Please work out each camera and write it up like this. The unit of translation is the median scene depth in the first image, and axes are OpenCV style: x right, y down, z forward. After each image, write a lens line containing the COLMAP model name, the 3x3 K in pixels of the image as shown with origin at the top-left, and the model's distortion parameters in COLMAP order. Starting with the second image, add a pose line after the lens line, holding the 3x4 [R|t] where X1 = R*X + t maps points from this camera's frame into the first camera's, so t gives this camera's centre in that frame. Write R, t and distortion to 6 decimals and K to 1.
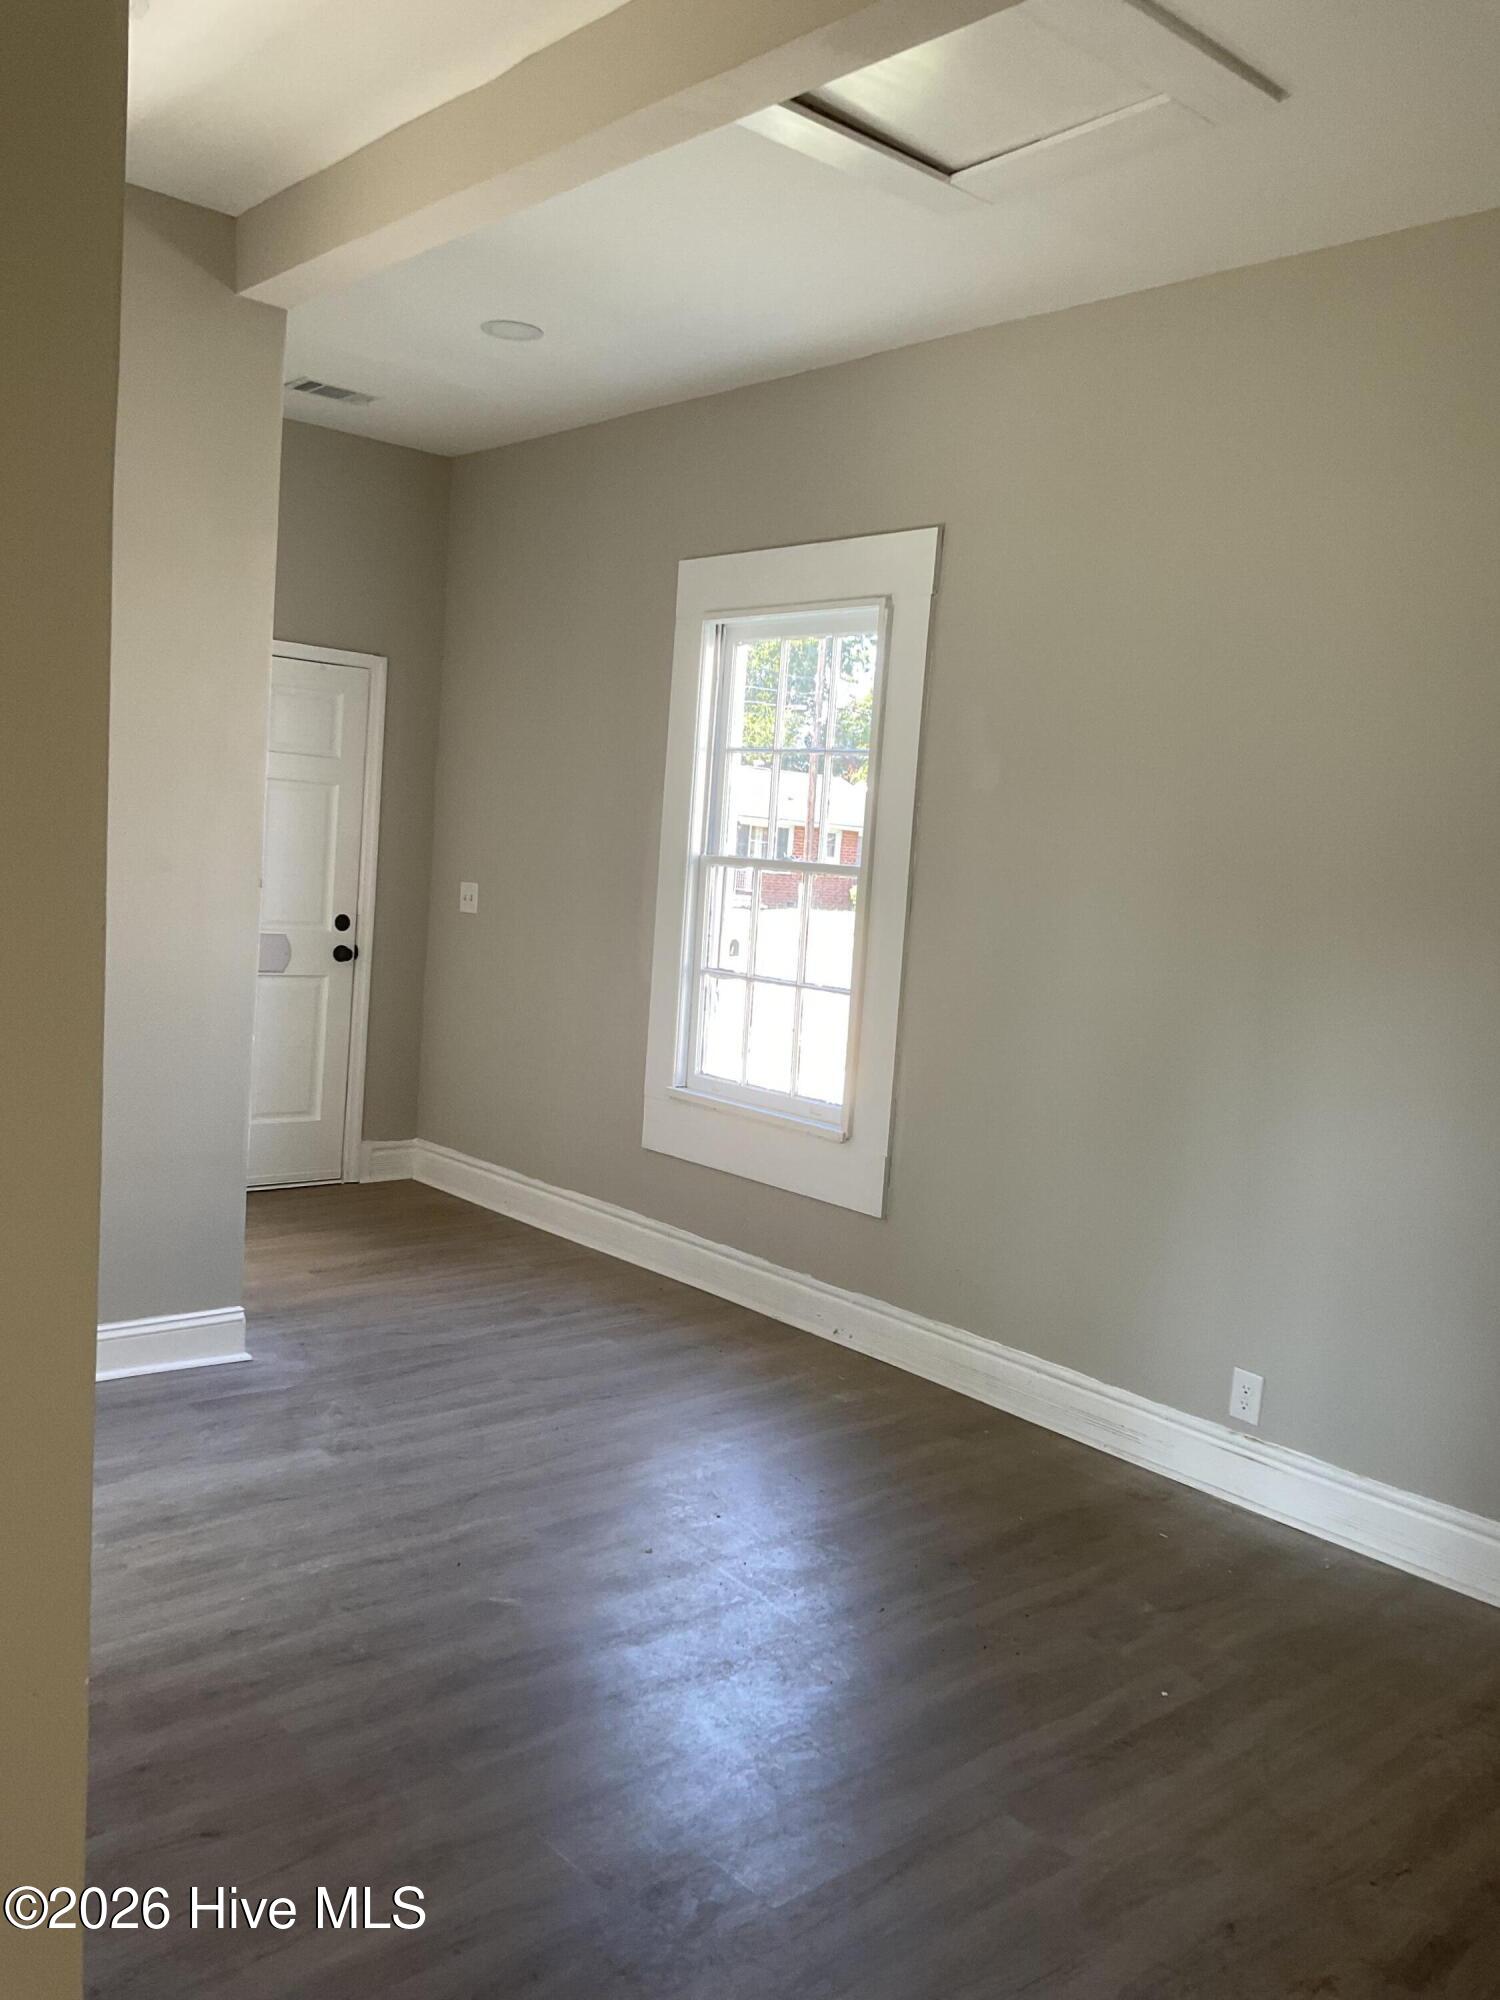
lens RADIAL K [[1674.8, 0, 774.8], [0, 1674.8, 990.5], [0, 0, 1]] dist [0.162331, -0.213562]
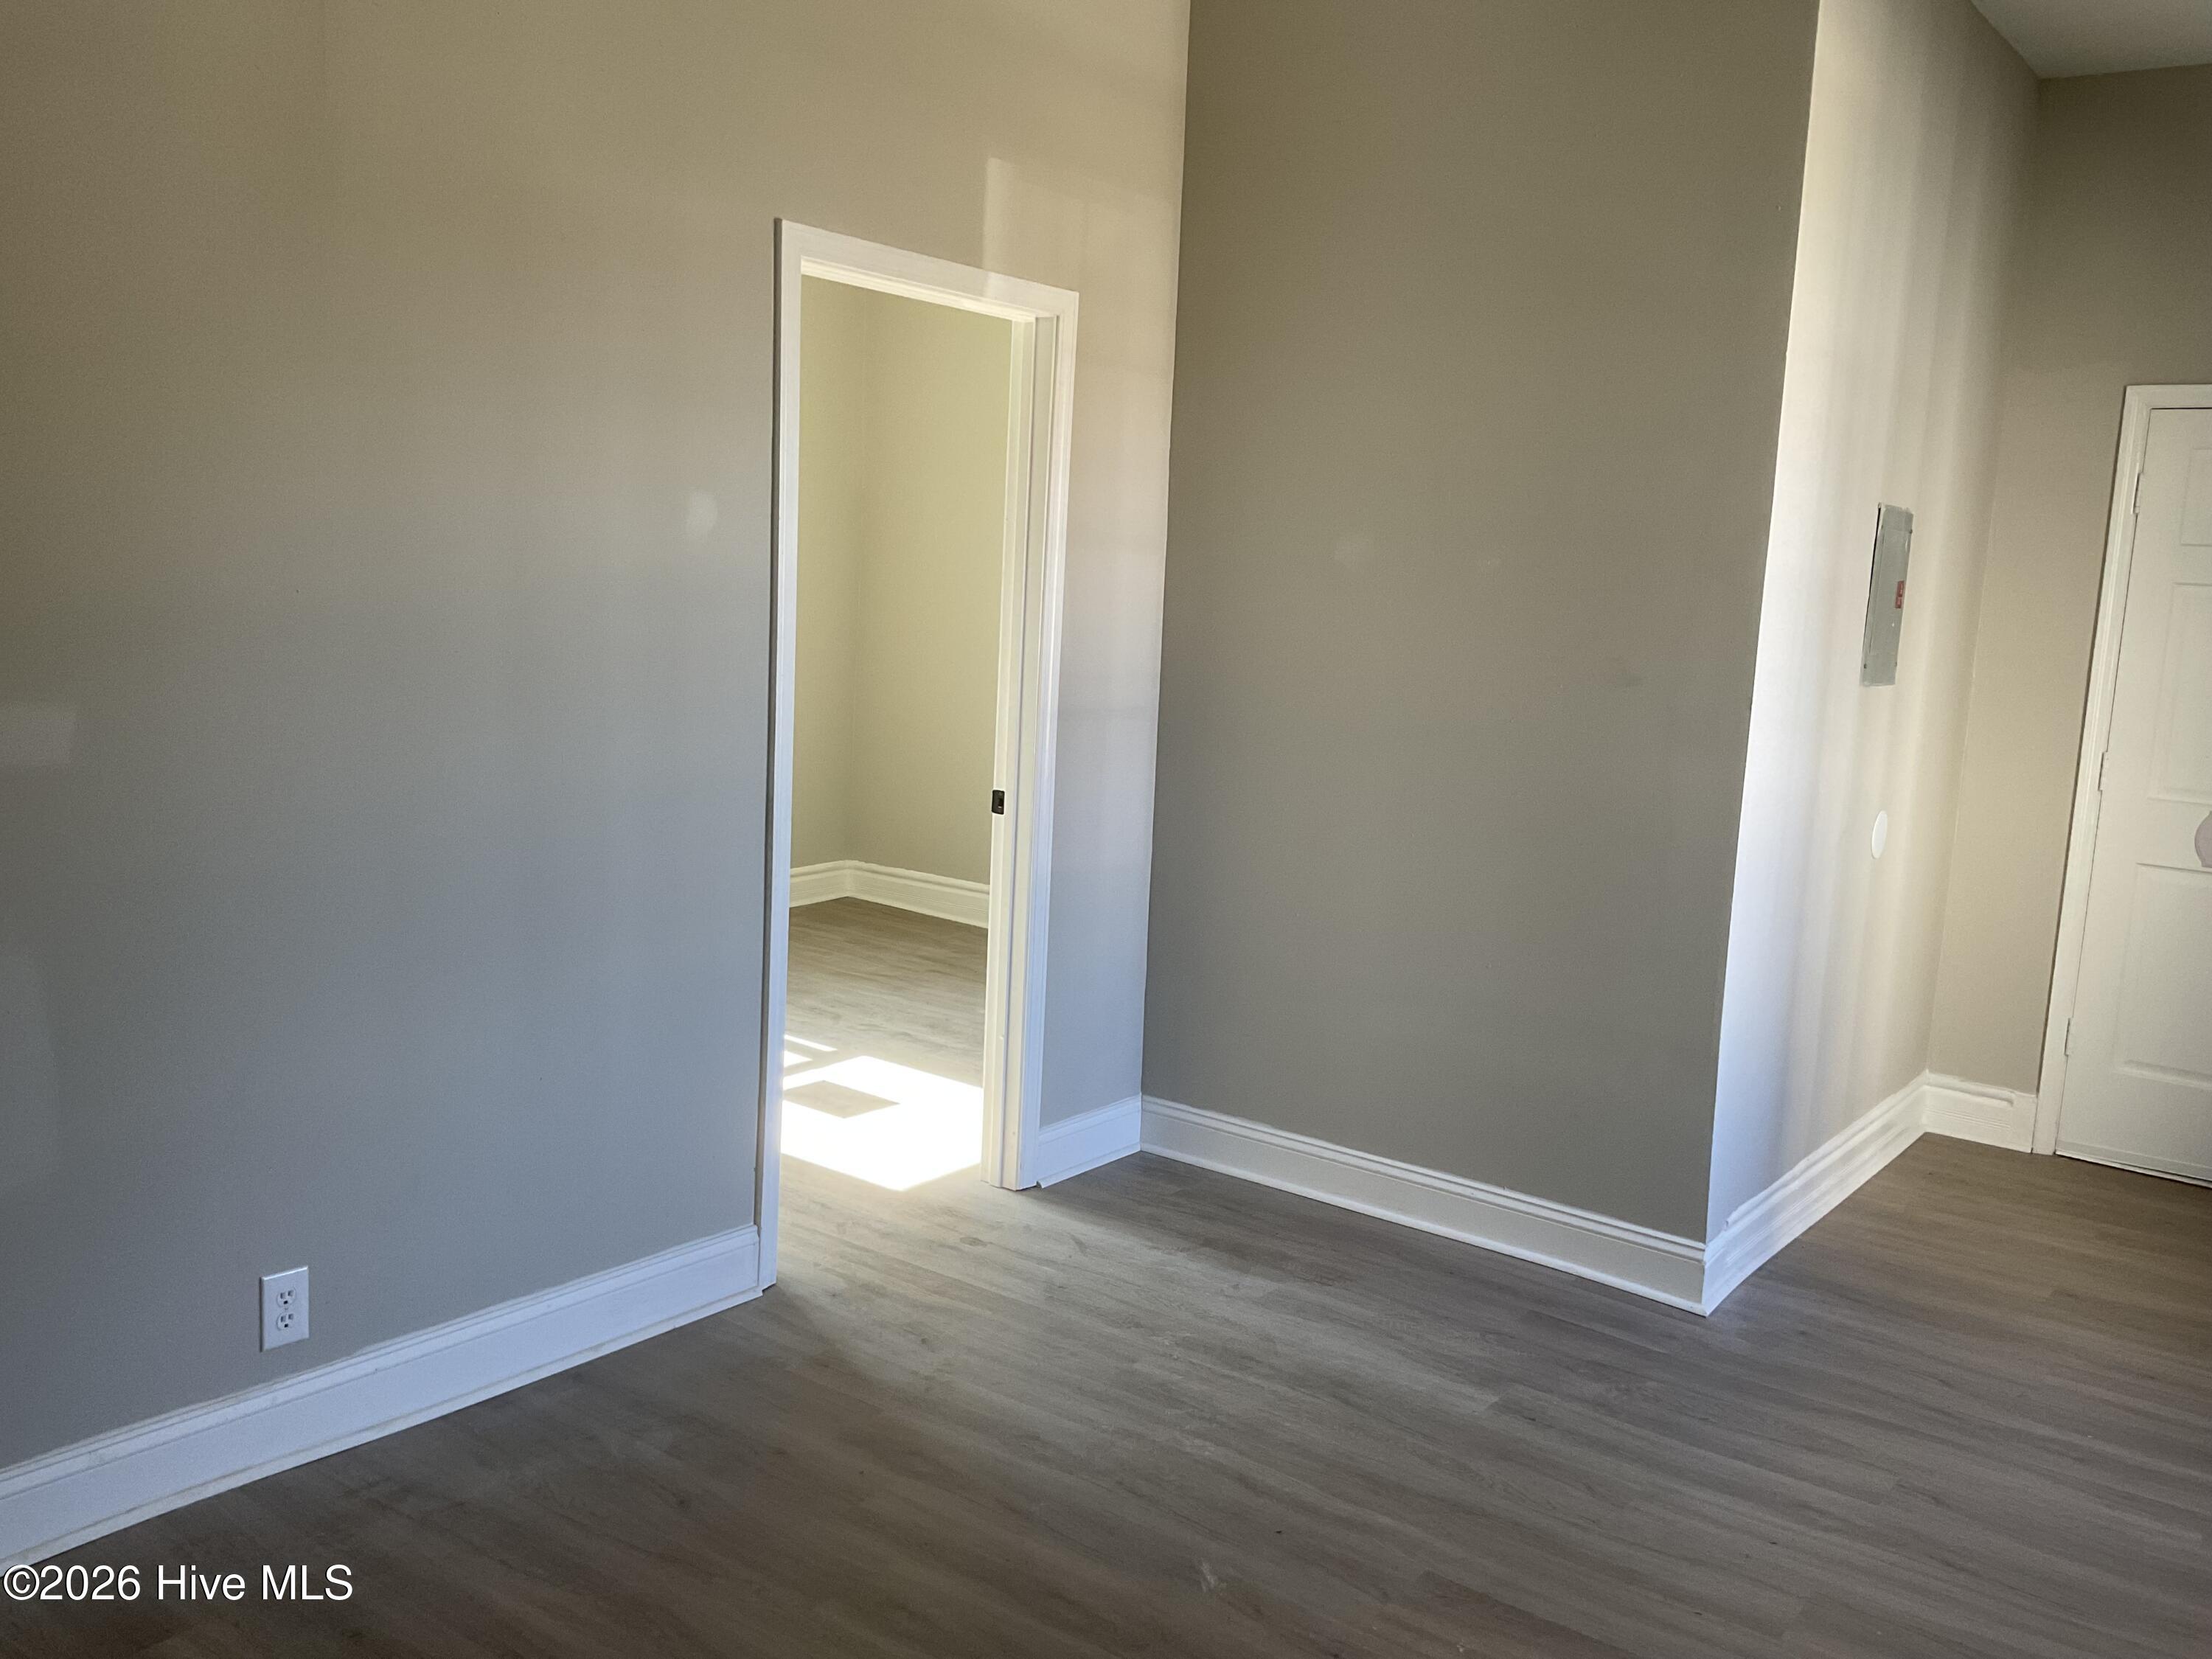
lens RADIAL K [[1852.3, 0, 1106.0], [0, 1852.3, 829.5], [0, 0, 1]] dist [0.162331, -0.213562]
pose [[0.193011, 0.074842, -0.978338, 0.547651], [-0.119571, 0.991450, 0.052256, -0.020524], [0.973884, 0.106895, 0.200309, 0.615666]]
